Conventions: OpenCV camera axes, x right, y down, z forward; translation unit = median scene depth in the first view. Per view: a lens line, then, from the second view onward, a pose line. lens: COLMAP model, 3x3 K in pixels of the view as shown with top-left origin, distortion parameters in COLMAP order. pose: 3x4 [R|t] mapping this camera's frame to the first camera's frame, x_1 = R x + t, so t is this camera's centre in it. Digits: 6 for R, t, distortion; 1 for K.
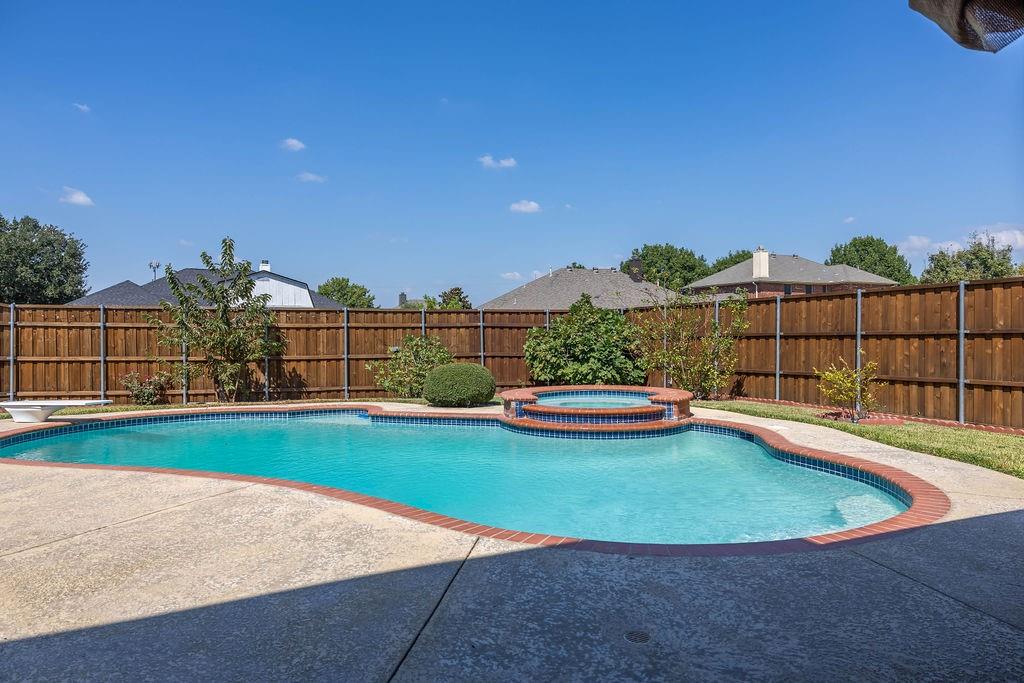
lens RADIAL K [[707.2, 0, 526.8], [0, 707.2, 338.7], [0, 0, 1]] dist [-0.001166, 0.005255]
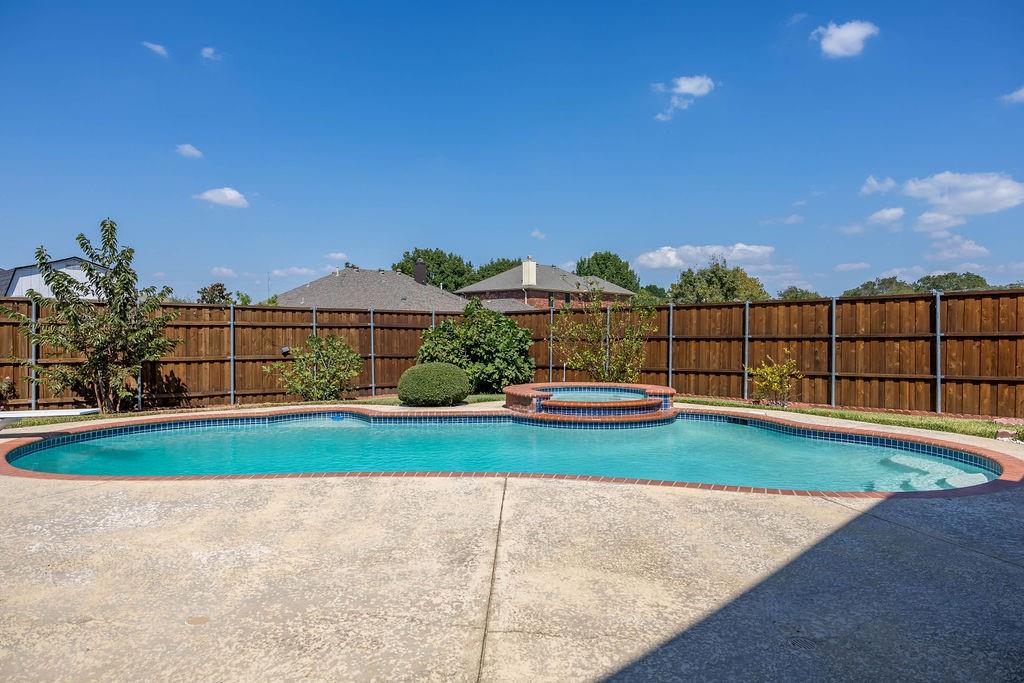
lens RADIAL K [[707.2, 0, 518.7], [0, 707.2, 342.4], [0, 0, 1]] dist [-0.001166, 0.005255]
pose [[0.921466, 0.005161, 0.388426, -0.286339], [-0.005842, 0.999983, 0.000570, 0.002926], [-0.388416, -0.002795, 0.921480, 0.016919]]
